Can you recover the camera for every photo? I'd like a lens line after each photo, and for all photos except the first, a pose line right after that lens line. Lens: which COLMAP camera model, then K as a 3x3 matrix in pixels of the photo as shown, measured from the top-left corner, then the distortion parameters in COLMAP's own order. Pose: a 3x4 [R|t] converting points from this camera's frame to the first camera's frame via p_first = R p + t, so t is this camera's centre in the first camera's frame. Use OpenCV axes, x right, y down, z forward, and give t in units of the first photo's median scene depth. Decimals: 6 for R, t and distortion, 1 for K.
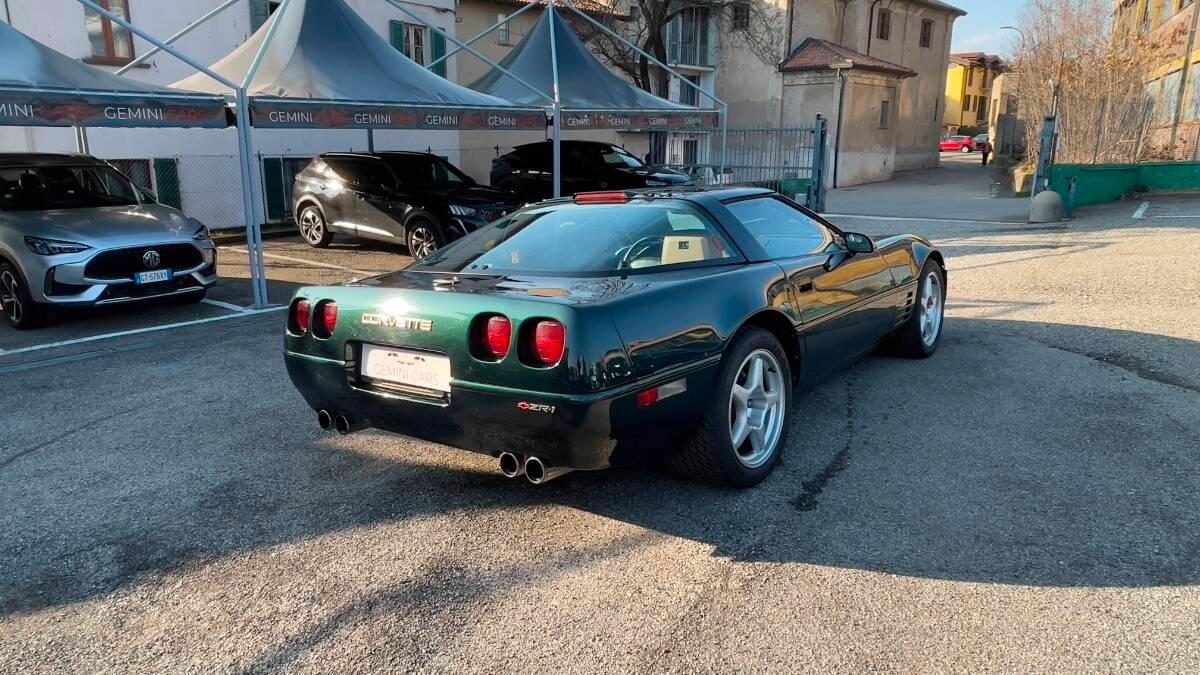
lens RADIAL K [[782.2, 0, 601.5], [0, 782.2, 335.8], [0, 0, 1]] dist [-0.001711, -0.009959]
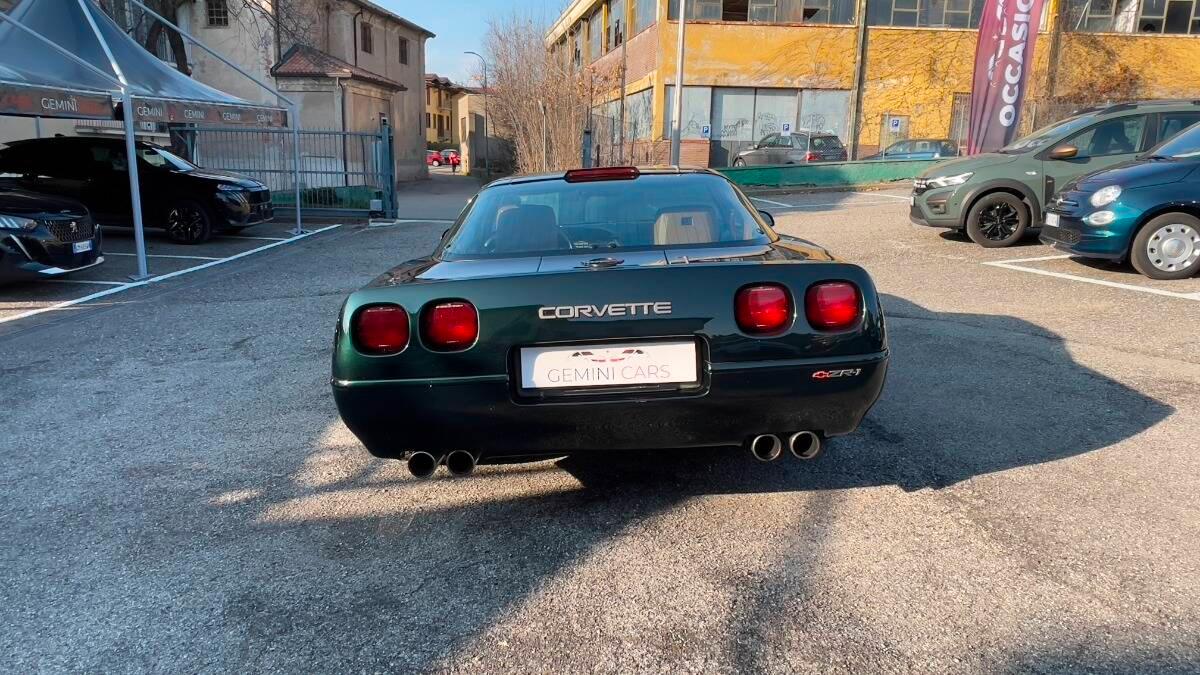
lens RADIAL K [[782.2, 0, 601.5], [0, 782.2, 335.8], [0, 0, 1]] dist [-0.001711, -0.009959]
pose [[0.792720, -0.114945, 0.598650, -0.208862], [0.124904, 0.991853, 0.025047, -0.003395], [-0.596652, 0.054918, 0.800619, 0.095565]]
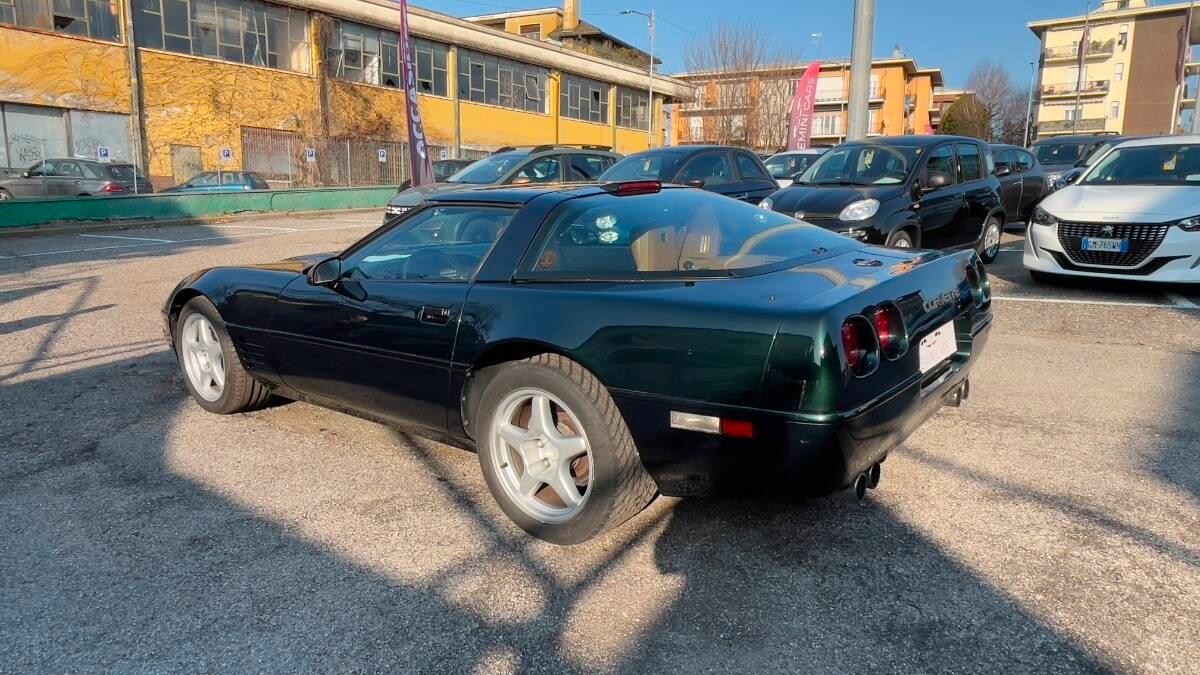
lens RADIAL K [[782.2, 0, 601.5], [0, 782.2, 335.8], [0, 0, 1]] dist [-0.001711, -0.009959]
pose [[0.008101, -0.156309, 0.987675, -0.325822], [0.224239, 0.962837, 0.150539, -0.055897], [-0.974500, 0.220256, 0.042850, 0.368583]]
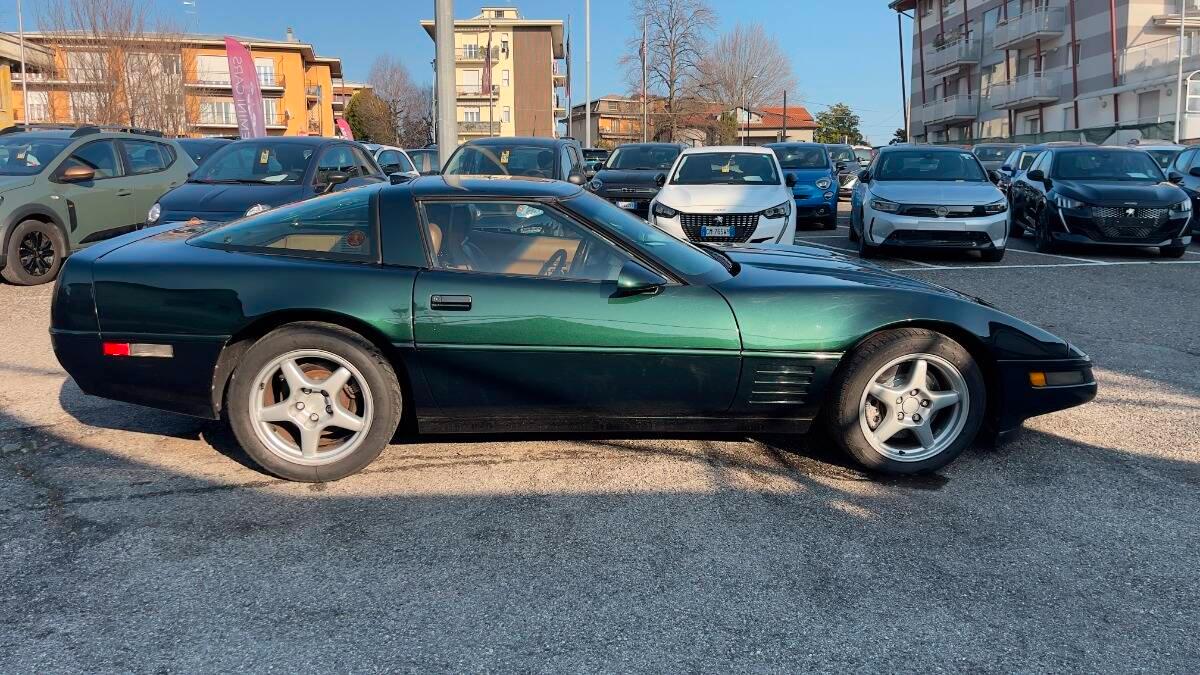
lens RADIAL K [[900.3, 0, 595.3], [0, 900.3, 320.9], [0, 0, 1]] dist [0.054962, -0.073525]
pose [[-0.624369, -0.085748, 0.776409, -0.325631], [0.188516, 0.948035, 0.256303, -0.116745], [-0.758040, 0.306393, -0.575759, 0.652880]]
